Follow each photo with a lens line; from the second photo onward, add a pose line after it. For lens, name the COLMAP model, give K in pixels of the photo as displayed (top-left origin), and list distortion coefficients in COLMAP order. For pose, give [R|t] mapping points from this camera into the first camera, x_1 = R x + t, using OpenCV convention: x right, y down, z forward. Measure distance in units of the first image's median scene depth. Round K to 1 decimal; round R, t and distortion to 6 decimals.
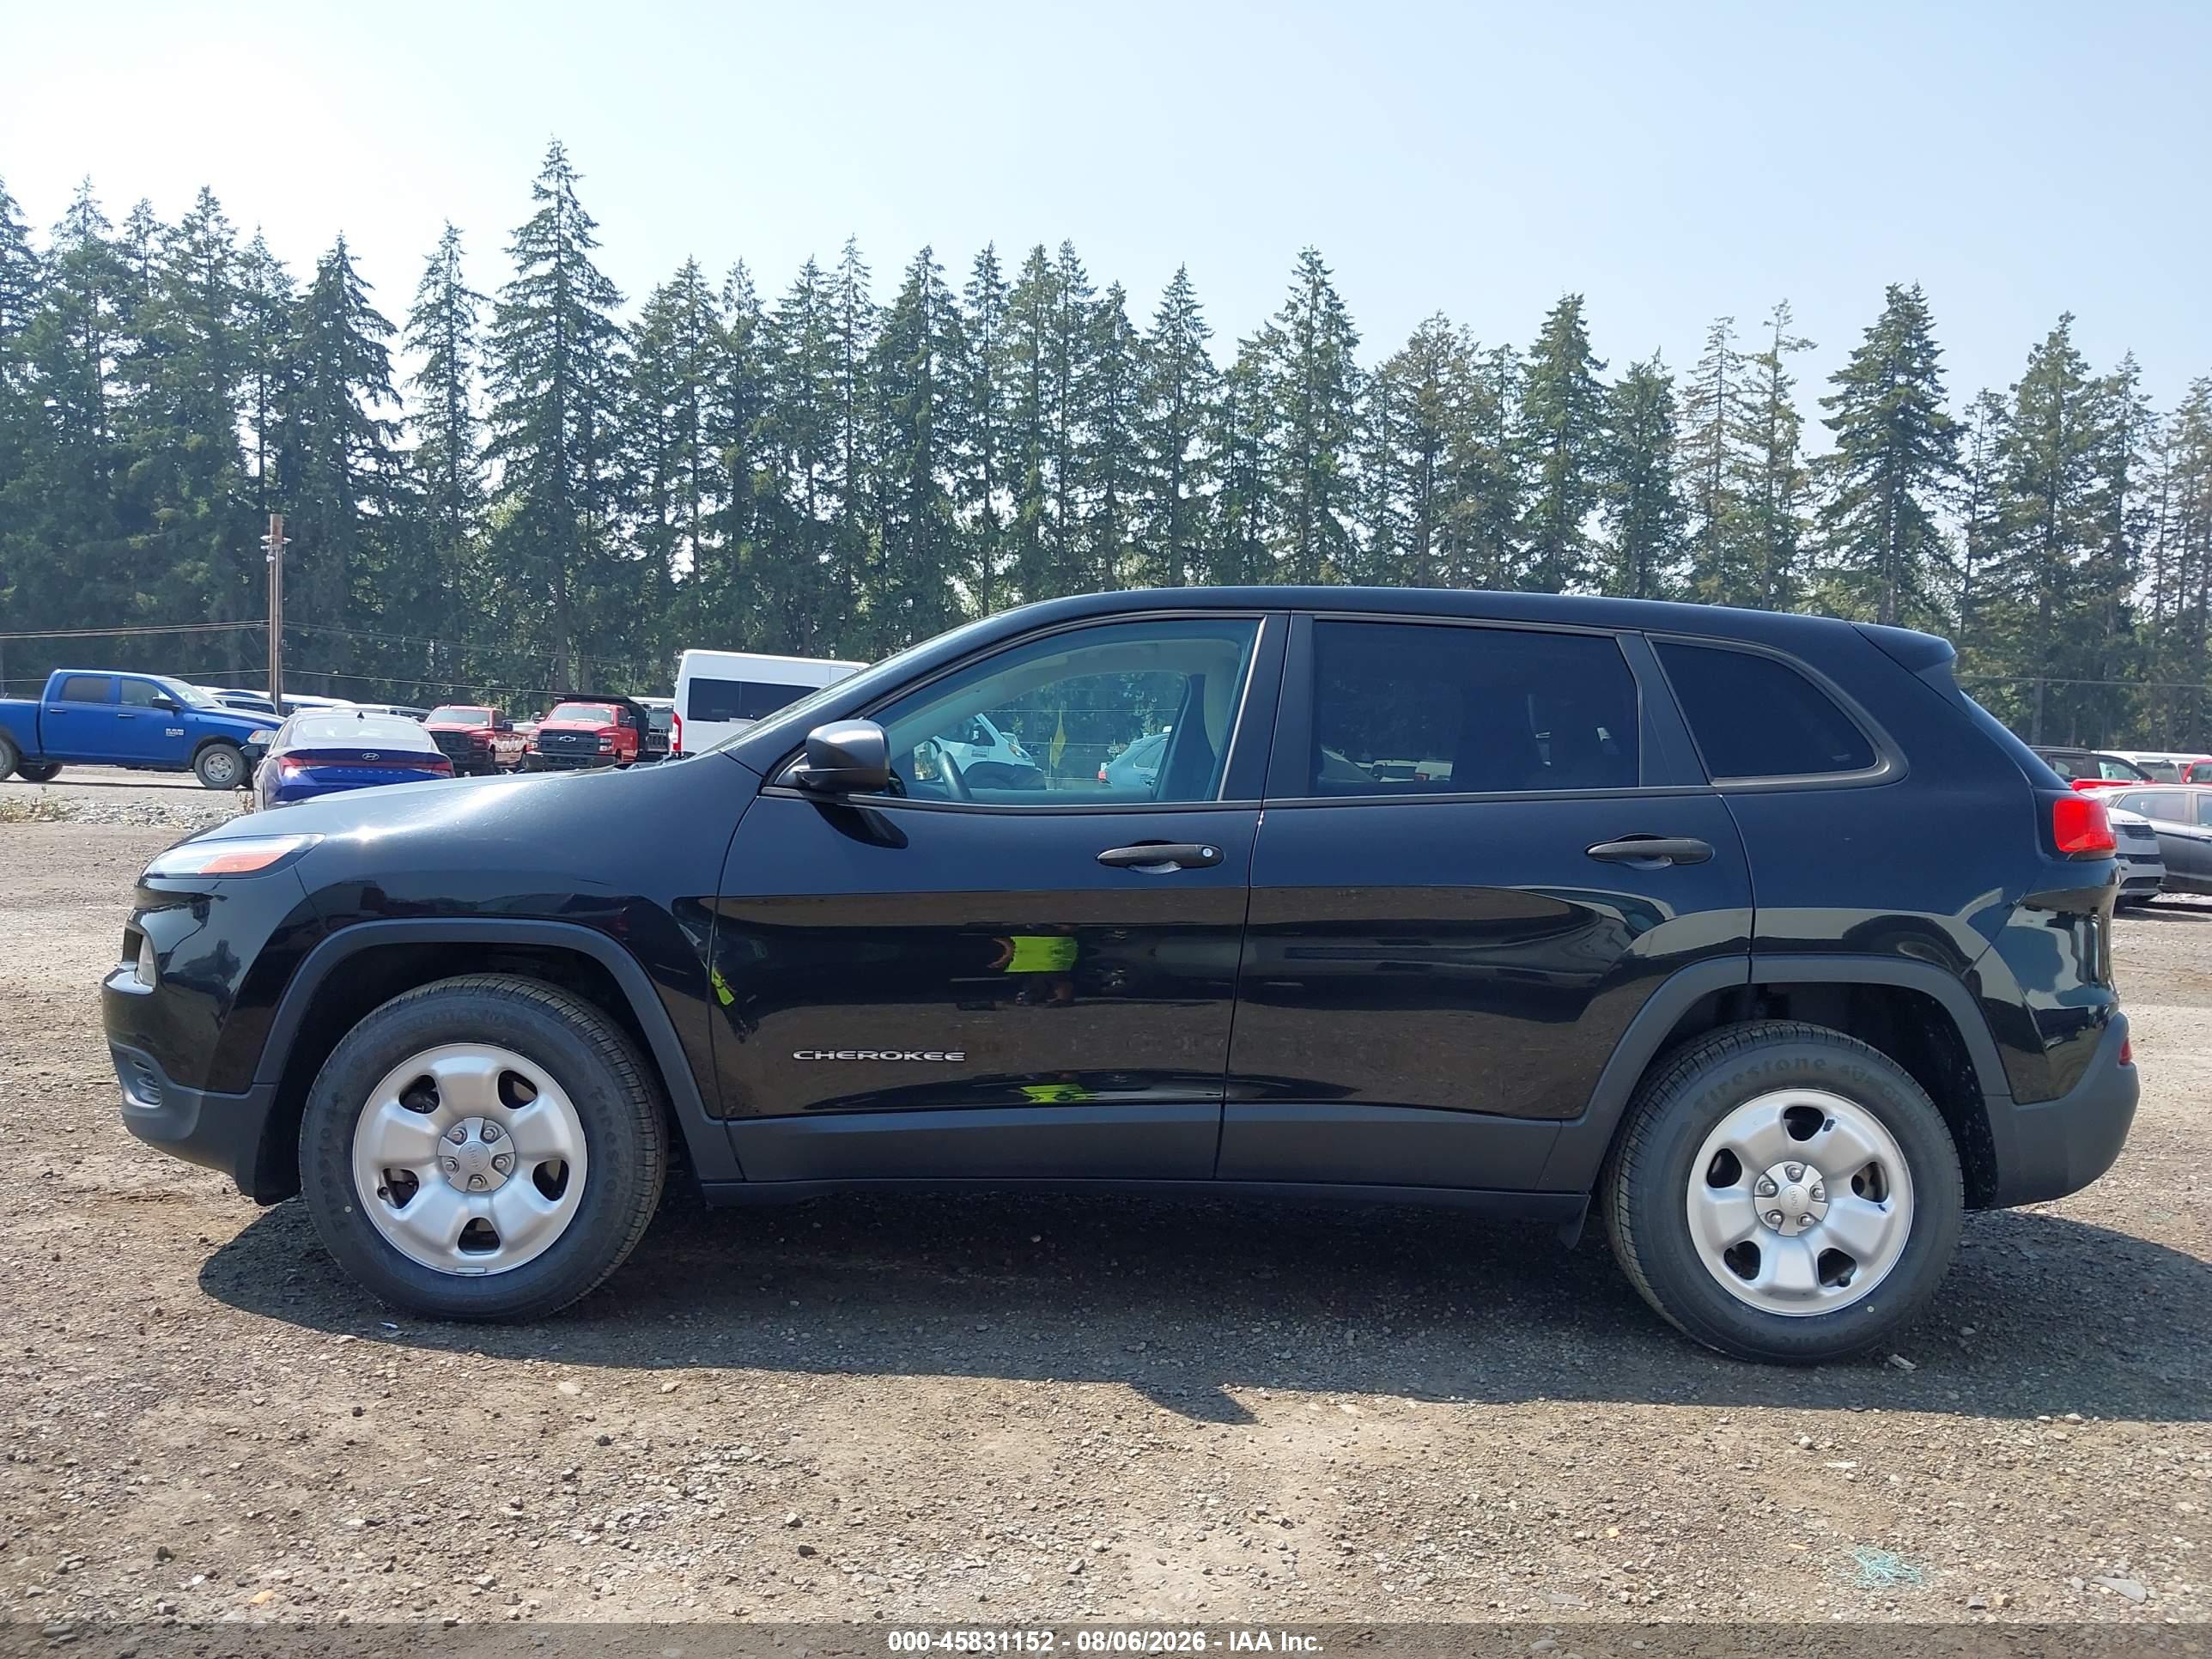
lens RADIAL K [[1814.6, 0, 1077.6], [0, 1814.6, 825.3], [0, 0, 1]] dist [-0.019876, 0.009335]
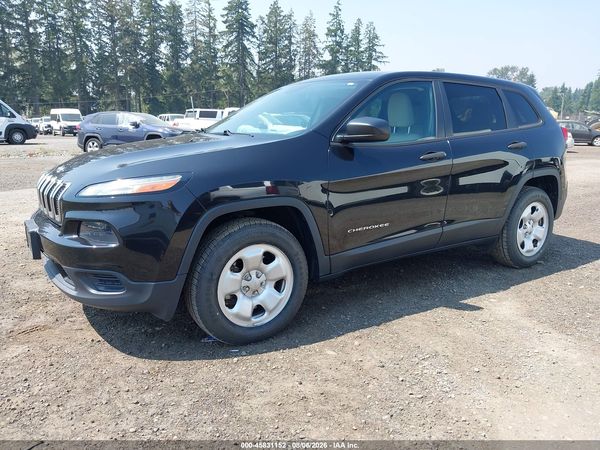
lens RADIAL K [[485.0, 0, 300.0], [0, 485.0, 225.0], [0, 0, 1]] dist [0.013603, 0.007485]
pose [[0.846858, -0.144577, 0.511790, -0.045821], [0.047849, 0.979149, 0.197426, -0.003503], [-0.529662, -0.142704, 0.836118, 0.025268]]
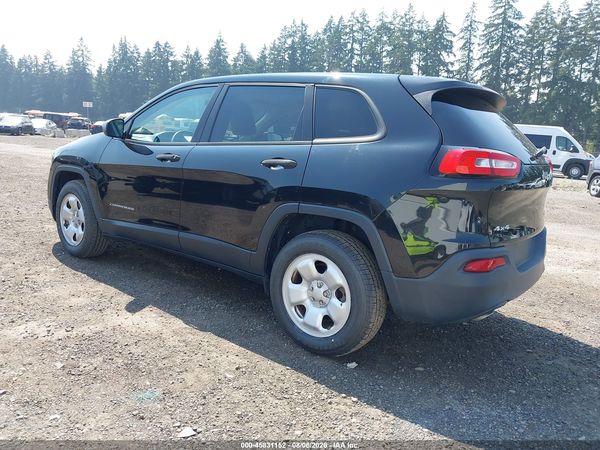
lens RADIAL K [[485.0, 0, 300.0], [0, 485.0, 225.0], [0, 0, 1]] dist [0.013603, 0.007485]
pose [[0.756061, 0.125034, -0.642447, 0.061171], [-0.058872, 0.990596, 0.123508, 0.001058], [0.651848, -0.055557, 0.756312, 0.031794]]
